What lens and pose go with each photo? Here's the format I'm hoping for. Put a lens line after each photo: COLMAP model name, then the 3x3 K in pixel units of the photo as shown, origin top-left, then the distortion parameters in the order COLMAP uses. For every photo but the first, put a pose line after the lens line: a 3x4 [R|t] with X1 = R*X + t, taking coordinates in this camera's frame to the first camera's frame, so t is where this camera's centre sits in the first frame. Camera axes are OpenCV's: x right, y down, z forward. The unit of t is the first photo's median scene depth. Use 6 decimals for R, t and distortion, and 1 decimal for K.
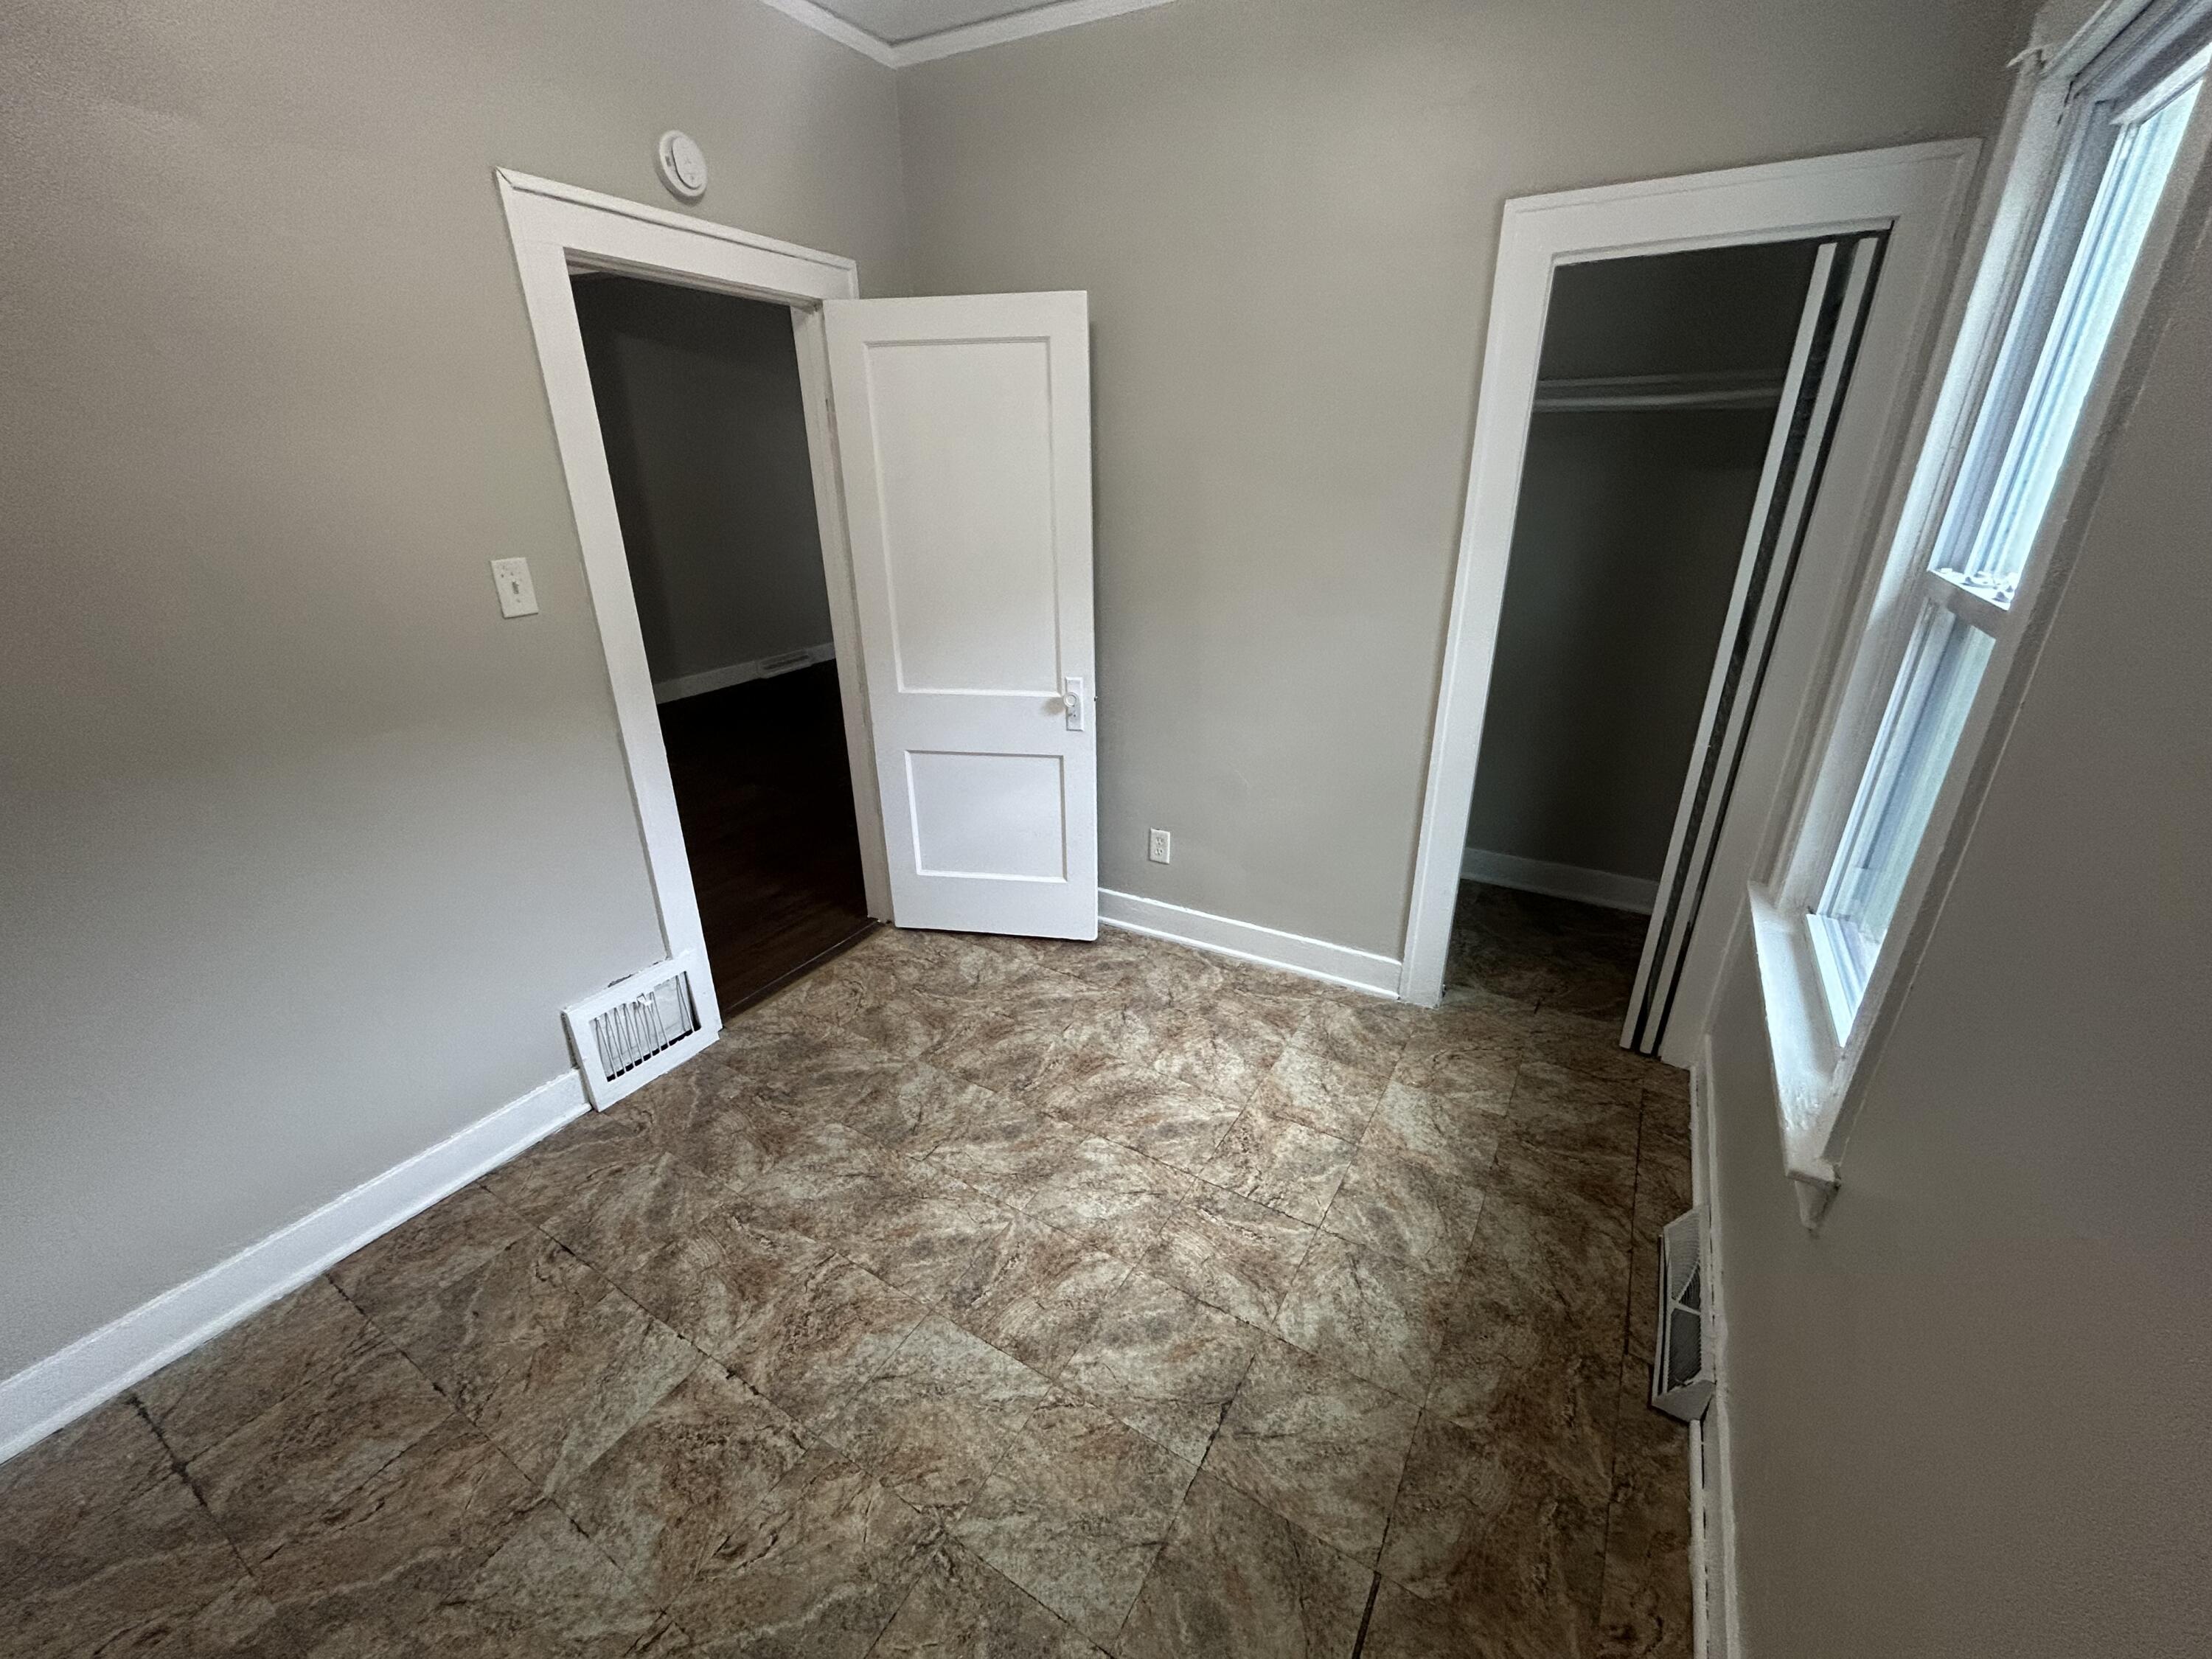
lens RADIAL K [[889.5, 0, 1111.3], [0, 889.5, 827.2], [0, 0, 1]] dist [-0.001361, 0.008251]
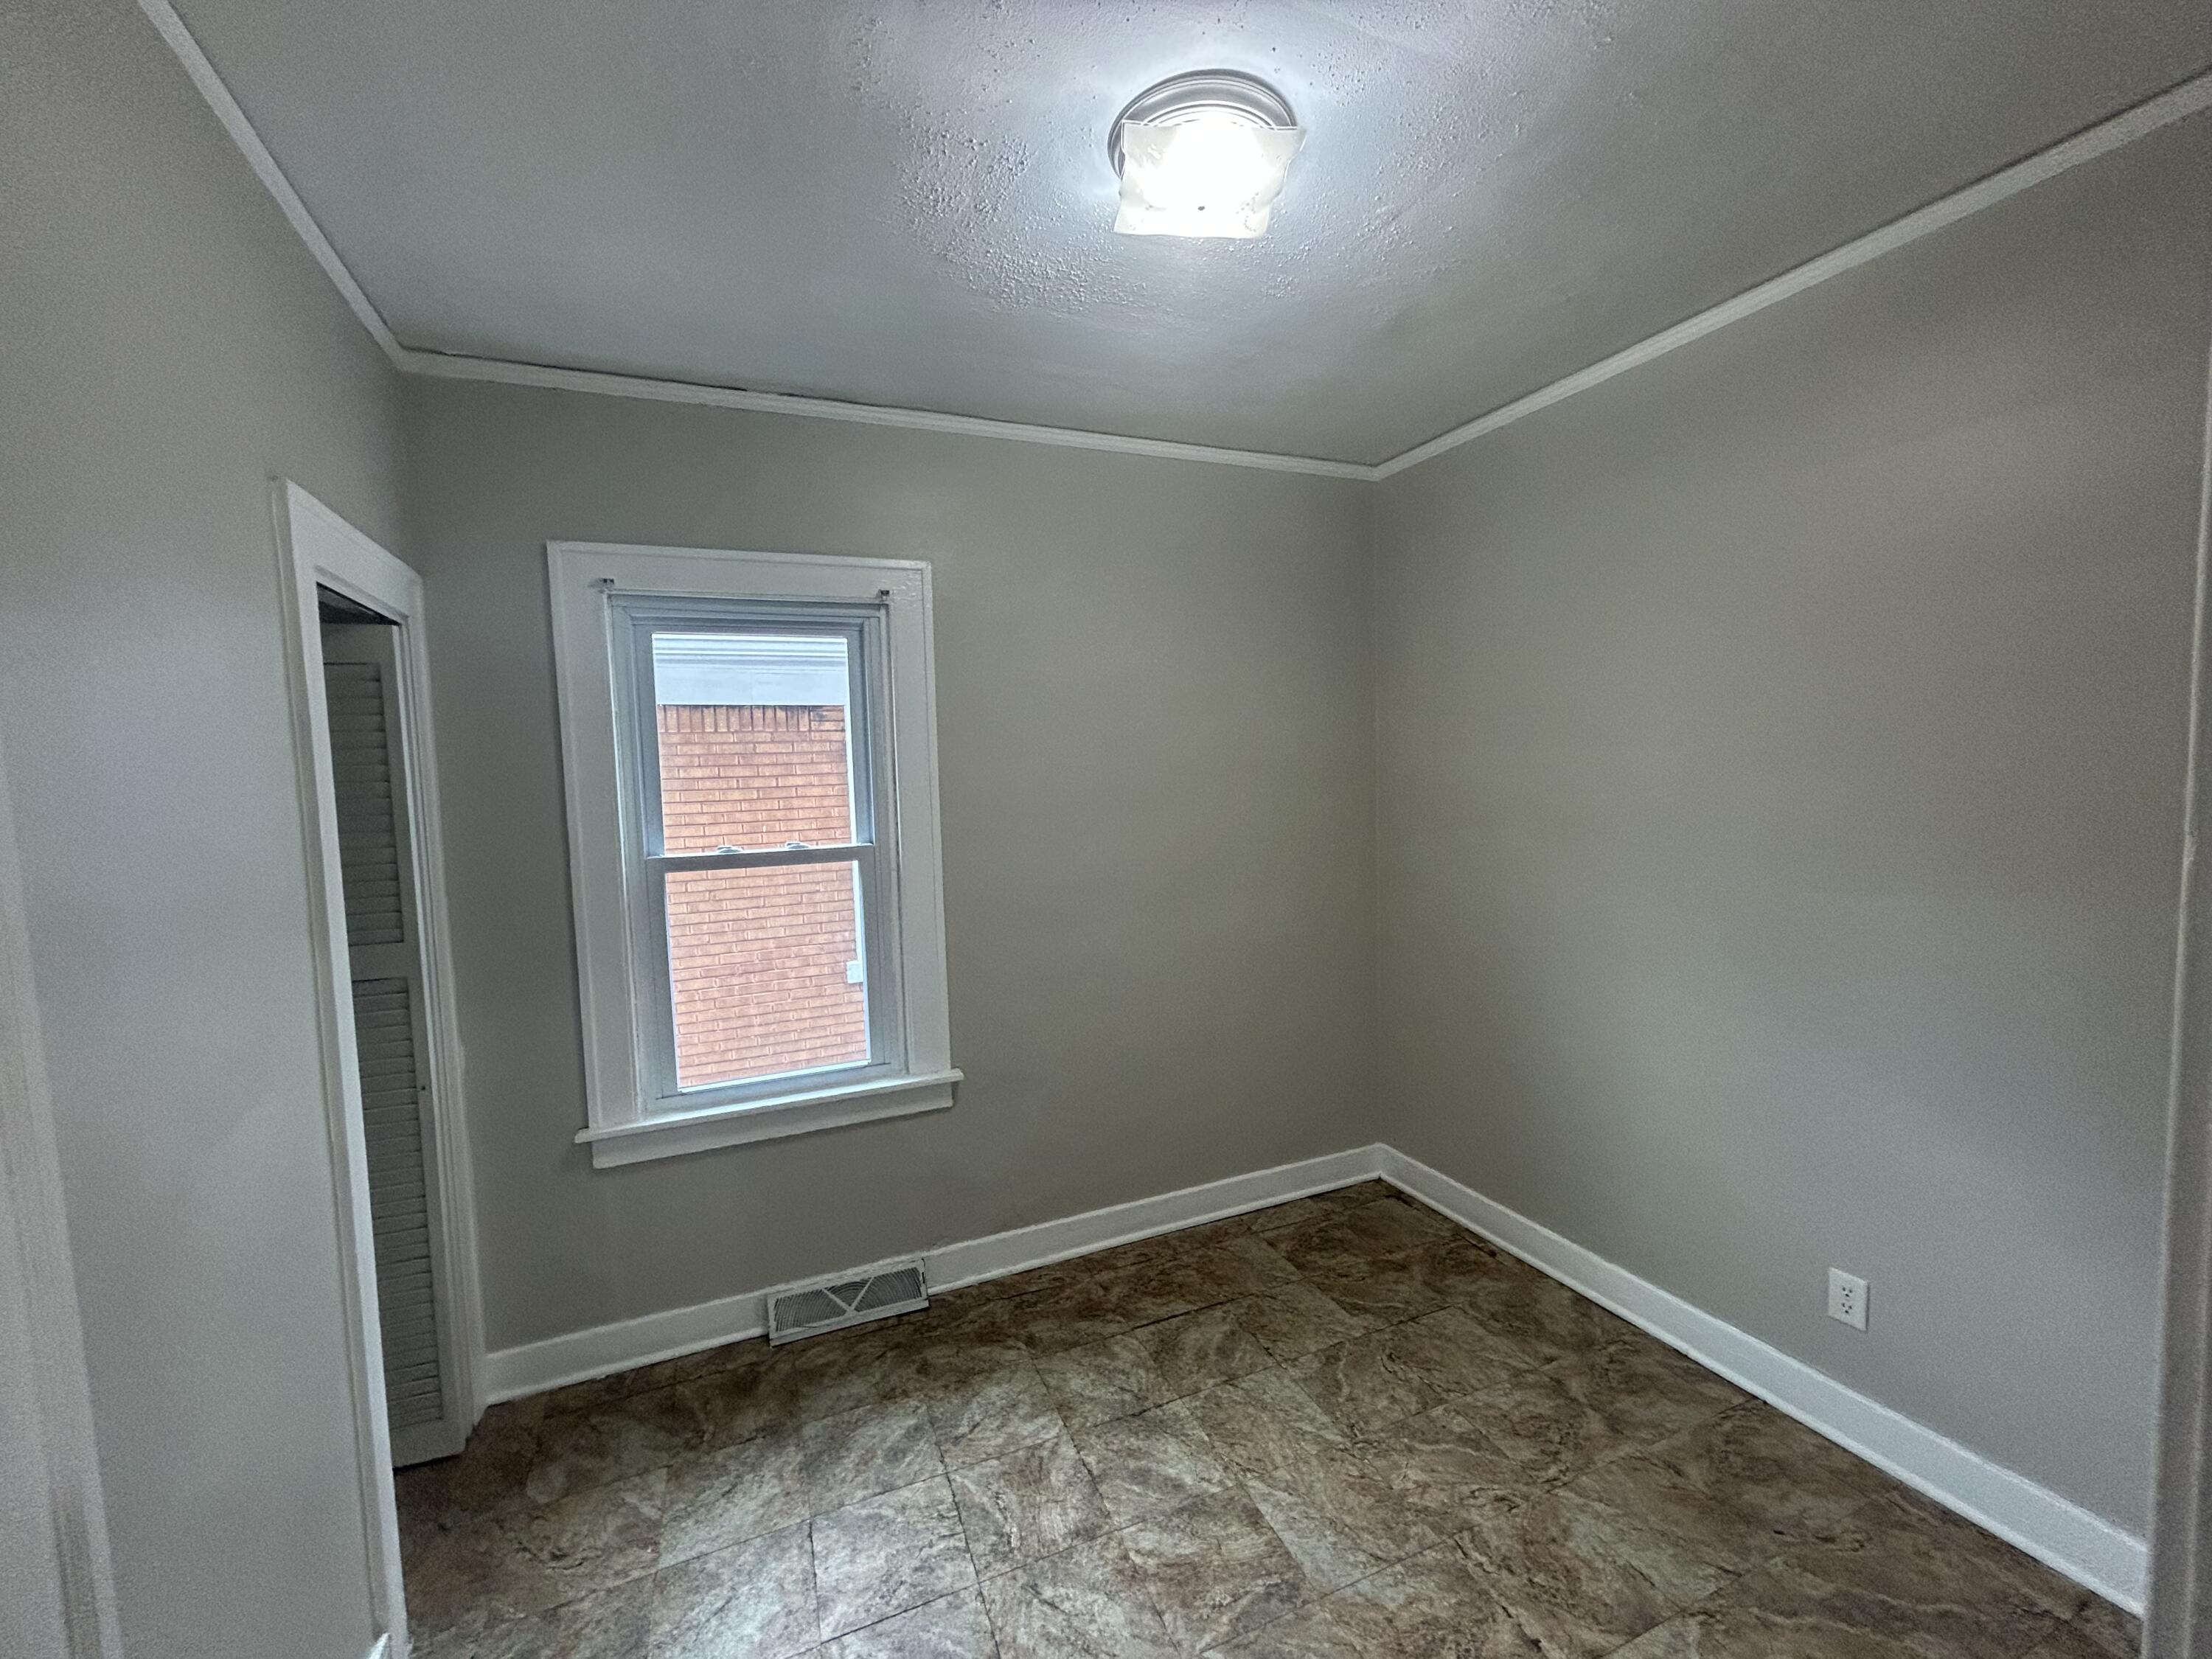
lens RADIAL K [[889.5, 0, 1111.3], [0, 889.5, 827.2], [0, 0, 1]] dist [-0.001361, 0.008251]
pose [[-0.799268, -0.011195, 0.600871, -0.598863], [0.266914, 0.889193, 0.371610, -0.617889], [-0.538450, 0.457396, -0.707715, 1.448503]]
